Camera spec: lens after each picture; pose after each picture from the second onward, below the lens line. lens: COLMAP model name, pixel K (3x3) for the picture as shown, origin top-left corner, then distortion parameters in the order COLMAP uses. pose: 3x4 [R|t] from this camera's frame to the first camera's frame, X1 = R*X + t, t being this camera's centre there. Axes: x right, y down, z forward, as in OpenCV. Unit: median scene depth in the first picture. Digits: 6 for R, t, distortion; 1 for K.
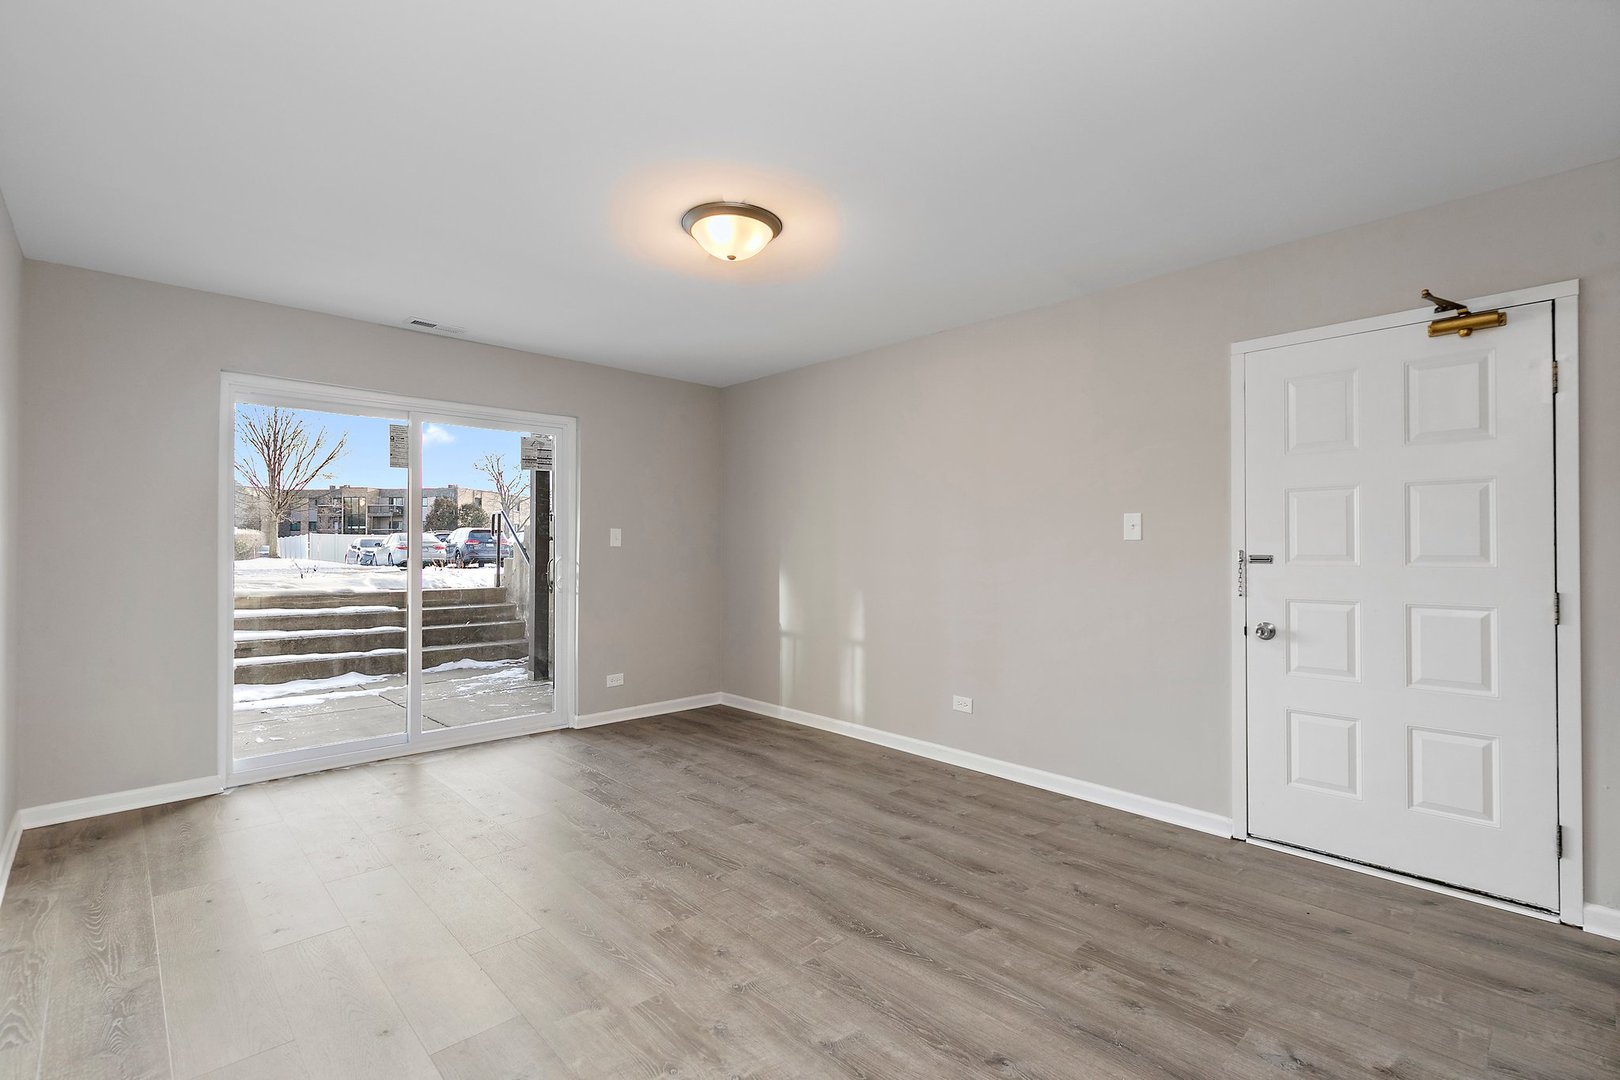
lens RADIAL K [[736.0, 0, 811.2], [0, 736.0, 544.2], [0, 0, 1]] dist [-0.002256, -0.000412]
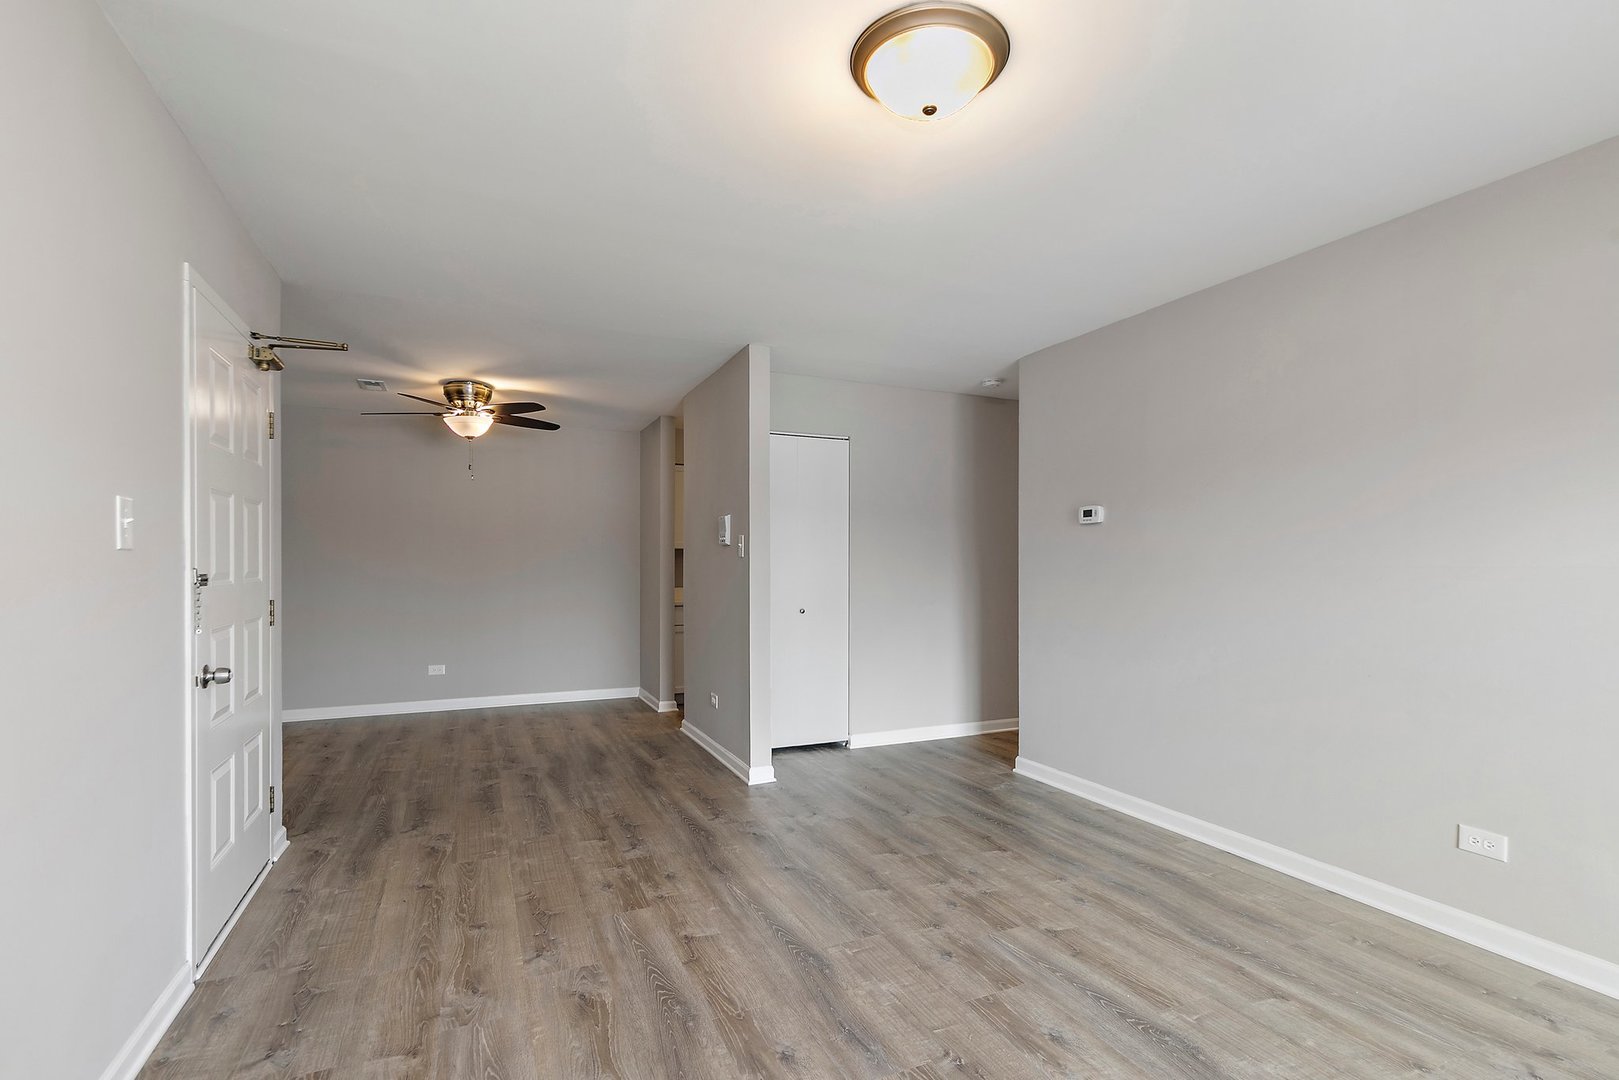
lens RADIAL K [[735.5, 0, 808.8], [0, 735.5, 552.7], [0, 0, 1]] dist [-0.002256, -0.000412]
pose [[-0.942741, 0.001051, 0.333523, -0.259557], [-0.006022, 0.999778, -0.020173, 0.003532], [-0.333471, -0.021026, -0.942526, 1.883823]]
